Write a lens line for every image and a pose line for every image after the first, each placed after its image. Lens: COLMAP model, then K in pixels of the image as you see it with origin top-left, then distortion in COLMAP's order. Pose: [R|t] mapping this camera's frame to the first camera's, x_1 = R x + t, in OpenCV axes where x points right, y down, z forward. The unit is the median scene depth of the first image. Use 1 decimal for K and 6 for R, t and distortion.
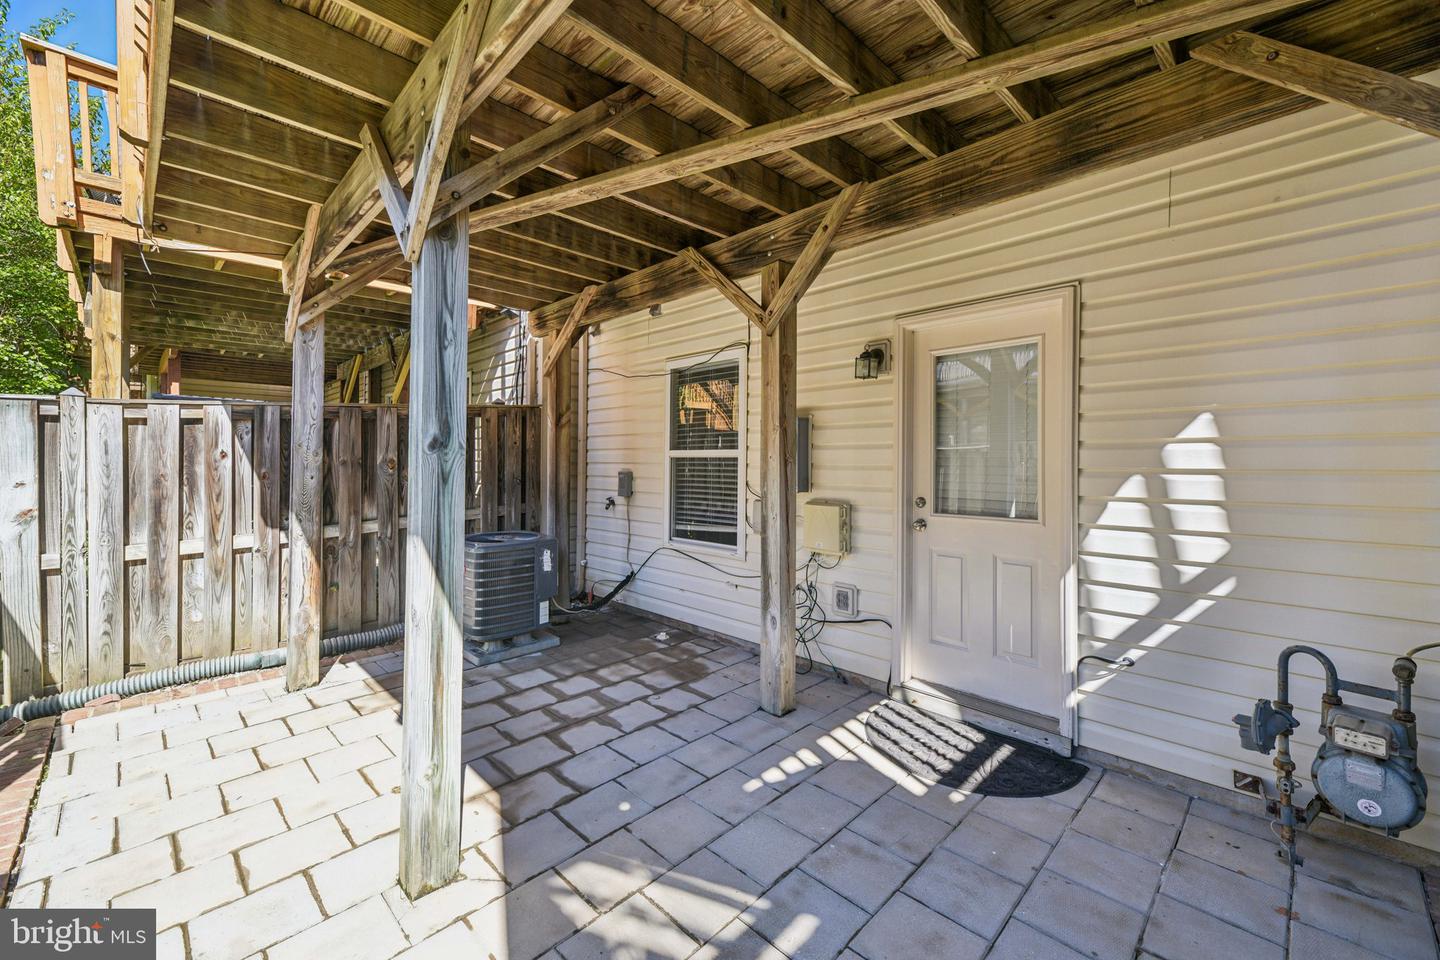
lens RADIAL K [[585.7, 0, 731.2], [0, 585.7, 461.2], [0, 0, 1]] dist [0.014338, -0.000091]
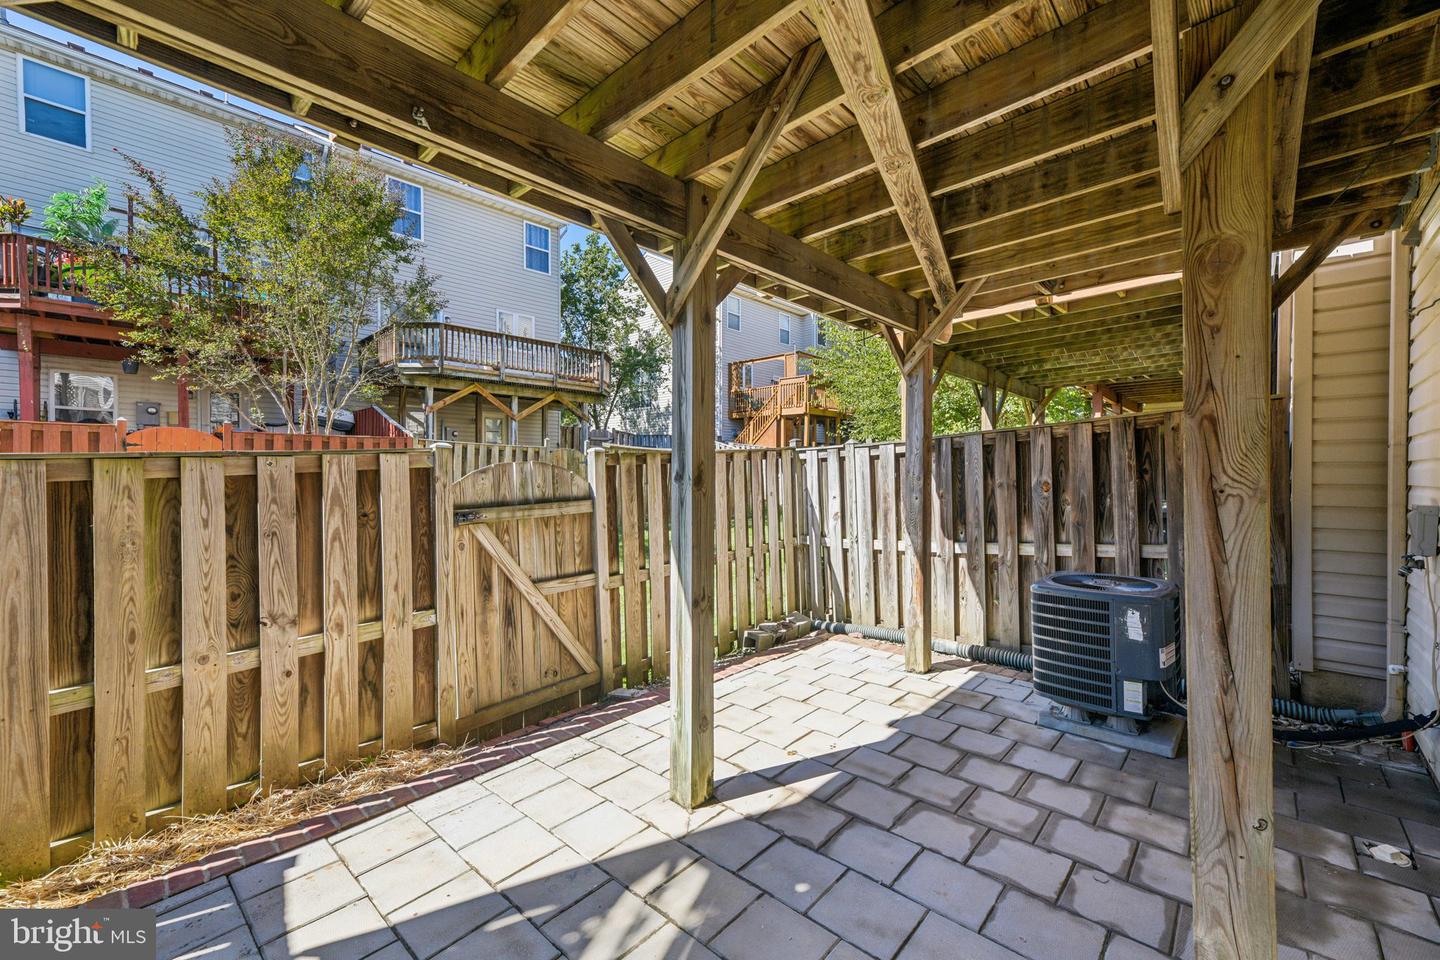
lens RADIAL K [[577.5, 0, 720.0], [0, 577.5, 480.0], [0, 0, 1]] dist [0.034318, -0.006188]
pose [[0.031088, -0.002383, -0.999514, 0.474810], [0.006410, 0.999977, -0.002185, -0.009746], [0.999496, -0.006339, 0.031103, 0.595739]]
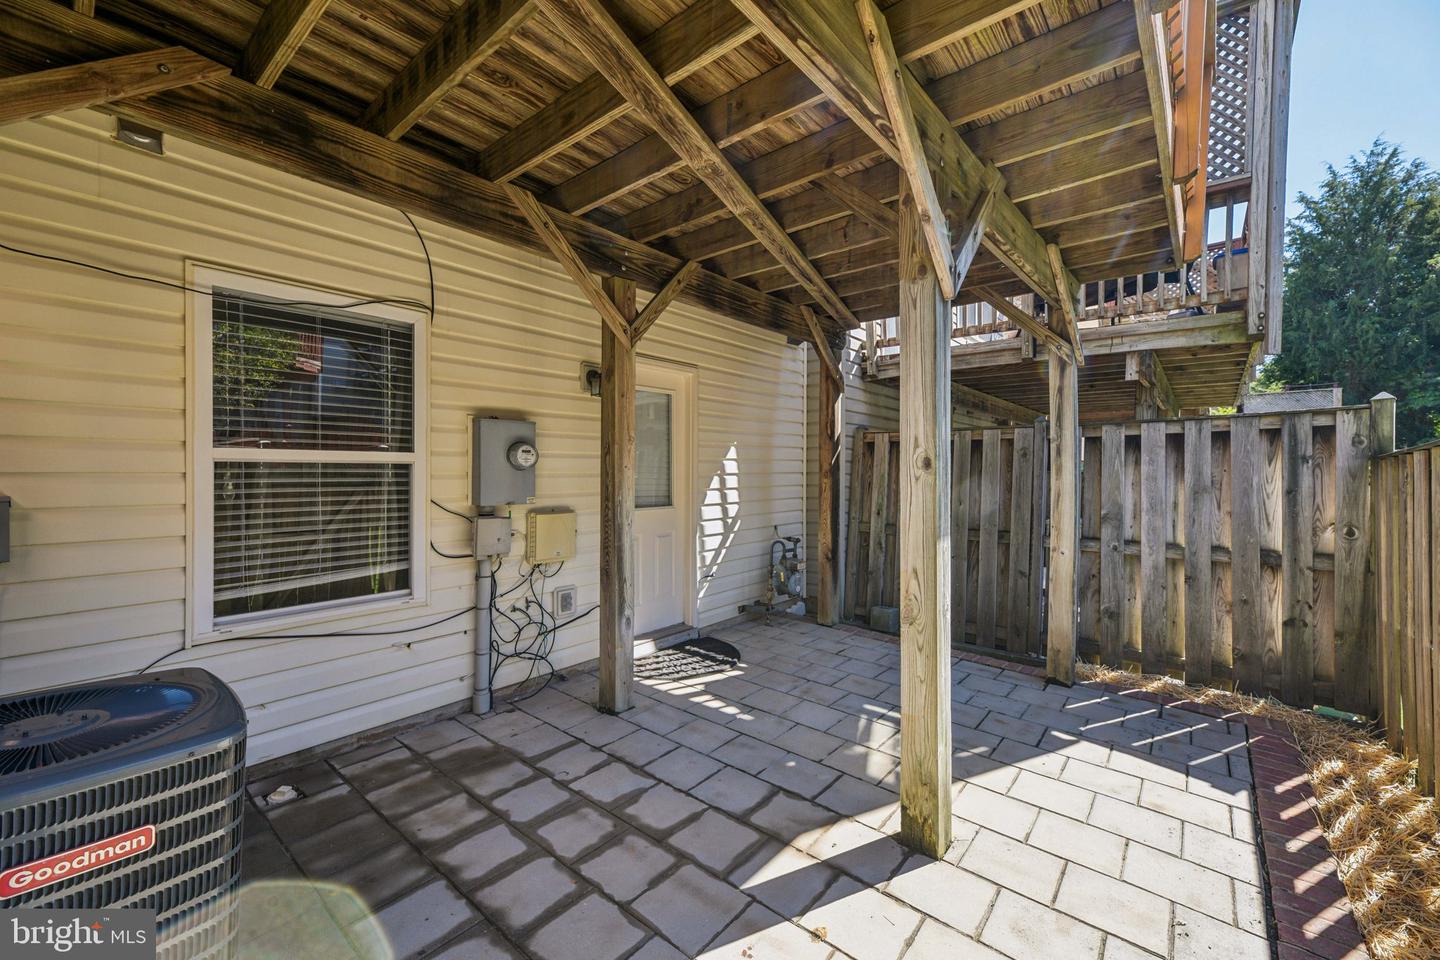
lens RADIAL K [[572.8, 0, 730.8], [0, 572.8, 477.1], [0, 0, 1]] dist [0.000563, -0.000286]
pose [[-0.096349, -0.021456, 0.995116, -0.905882], [-0.009039, 0.999745, 0.020680, -0.010335], [-0.995307, -0.007003, -0.096519, 0.861311]]
